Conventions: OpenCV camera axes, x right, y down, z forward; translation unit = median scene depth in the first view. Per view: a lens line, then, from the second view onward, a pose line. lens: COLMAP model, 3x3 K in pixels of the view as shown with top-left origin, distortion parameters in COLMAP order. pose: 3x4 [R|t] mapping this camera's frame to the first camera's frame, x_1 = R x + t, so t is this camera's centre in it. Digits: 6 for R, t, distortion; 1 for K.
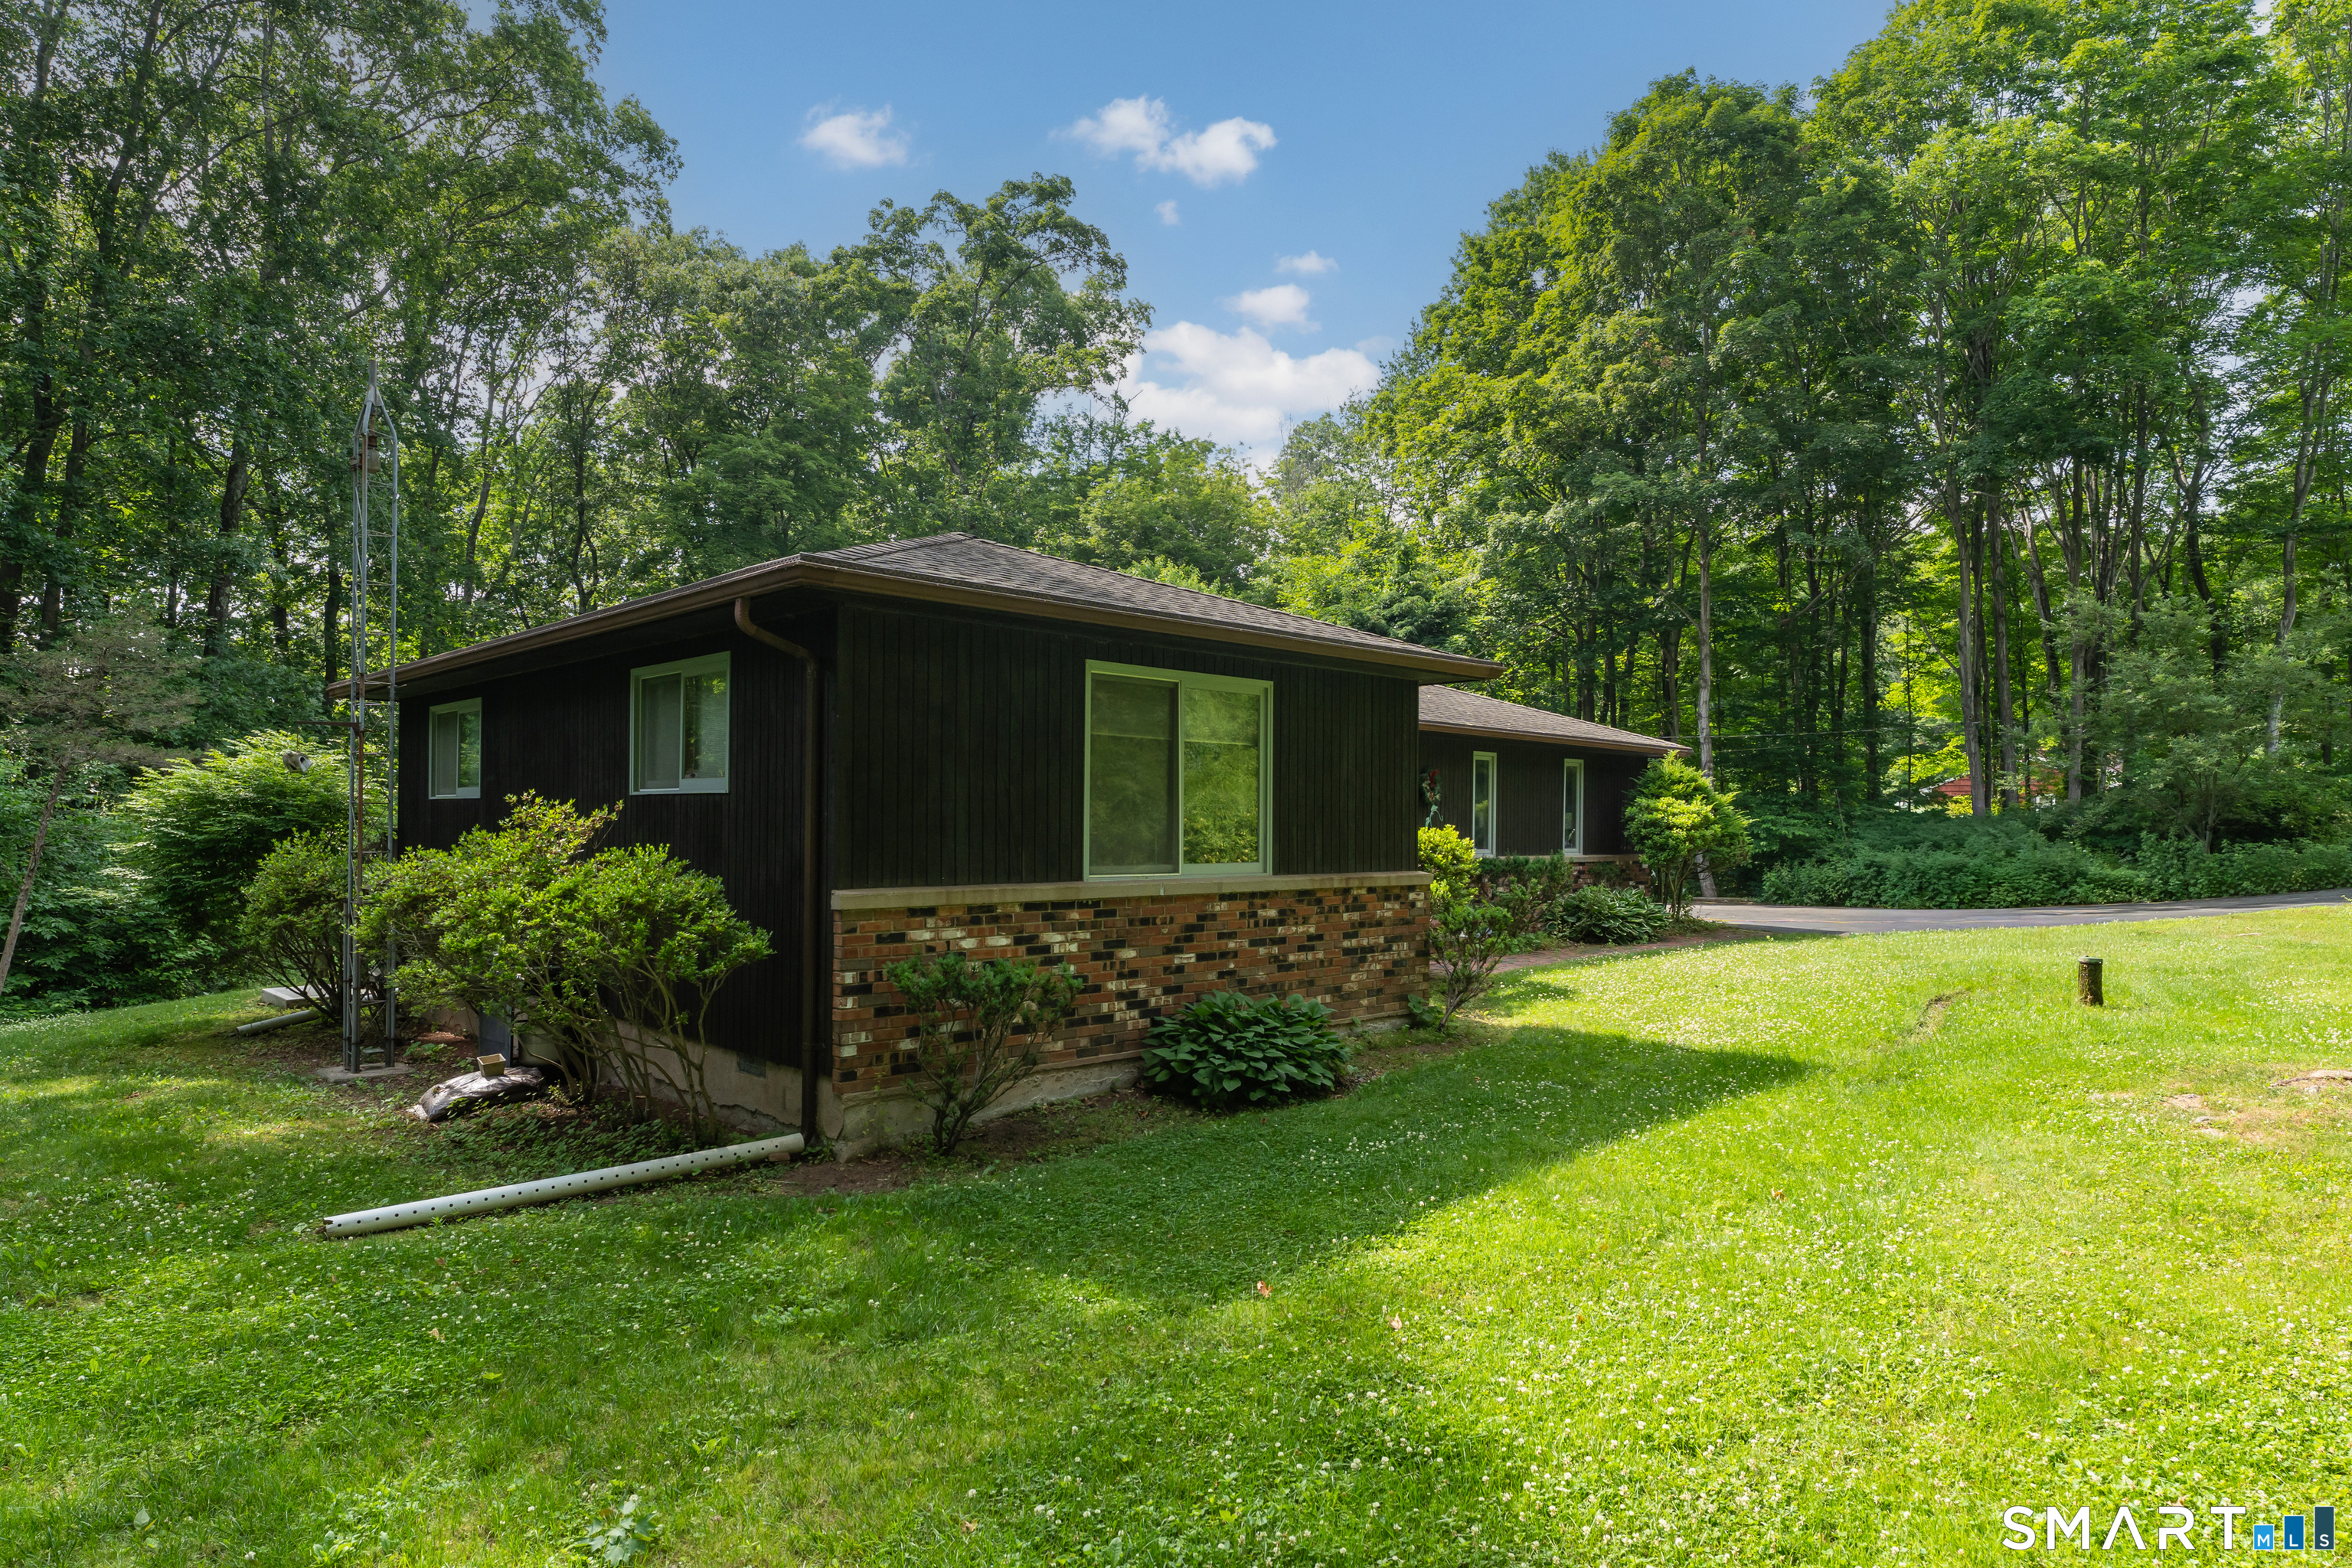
lens RADIAL K [[1173.9, 0, 1165.2], [0, 1173.9, 784.7], [0, 0, 1]] dist [-0.001760, -0.001005]
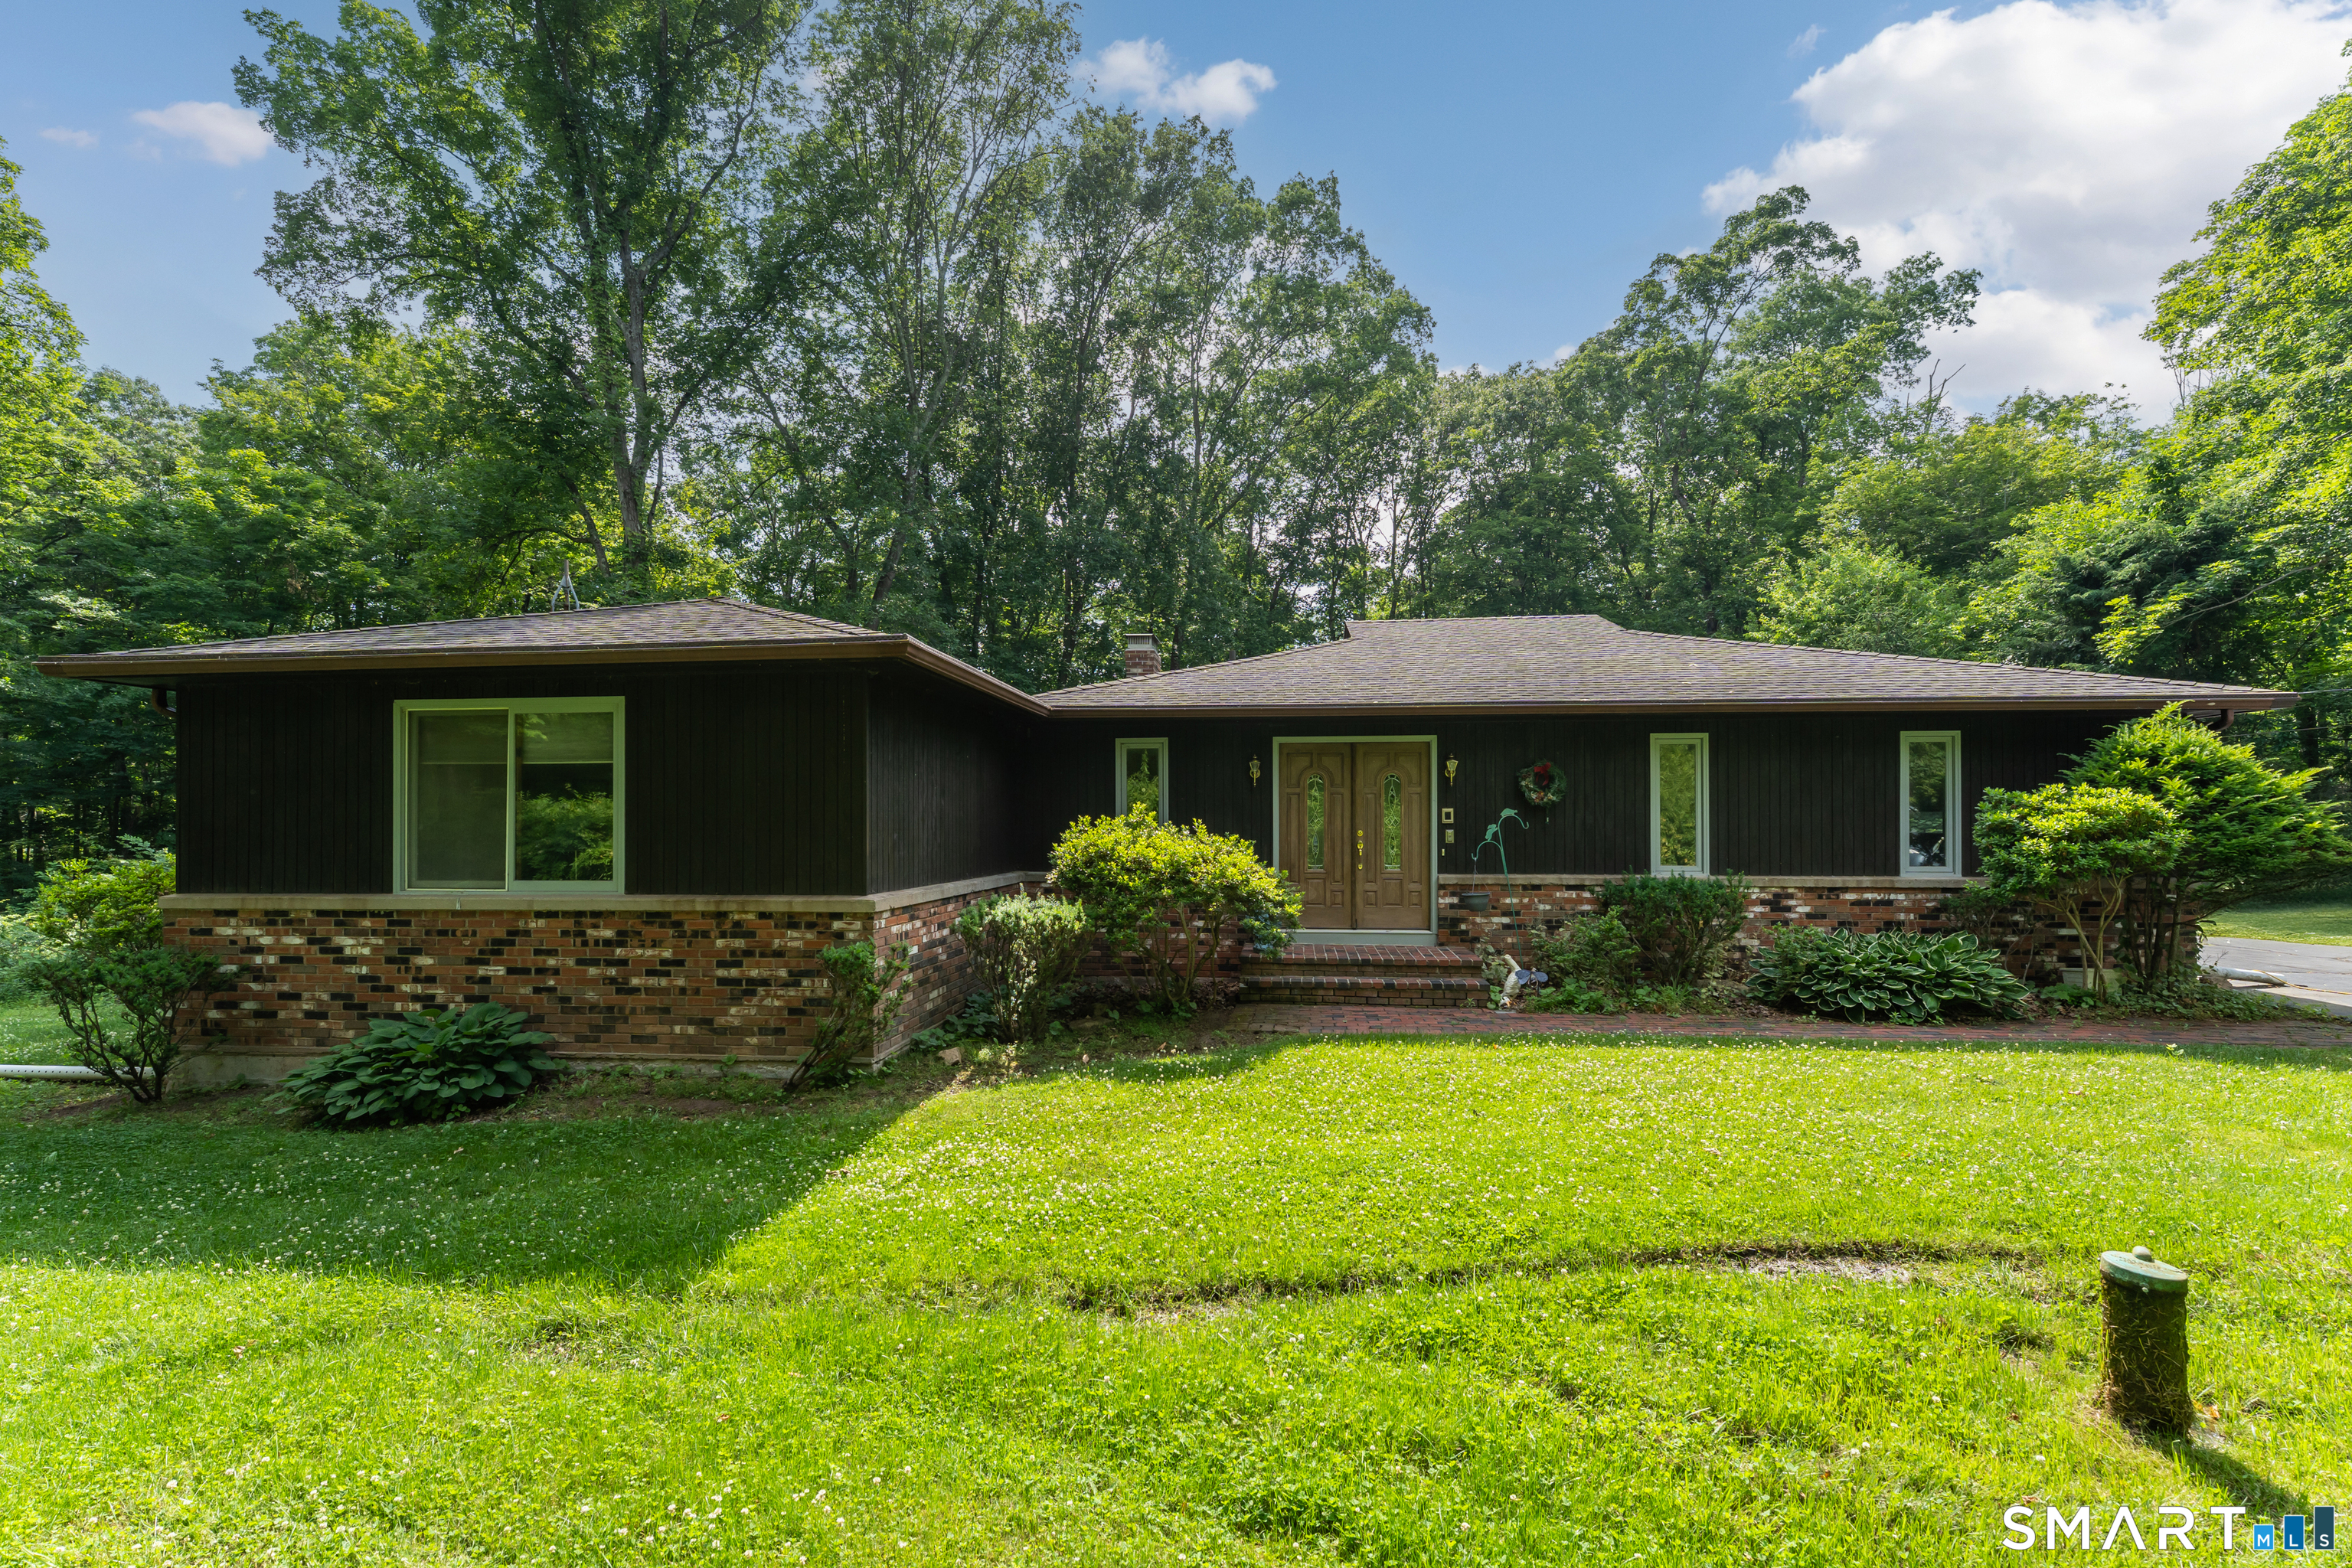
lens RADIAL K [[903.1, 0, 1175.1], [0, 903.1, 807.6], [0, 0, 1]] dist [0.001020, -0.000031]
pose [[0.707782, -0.023264, -0.706048, 0.989381], [0.031213, 0.999511, -0.001643, 0.021270], [0.705741, -0.020875, 0.708162, 0.828283]]
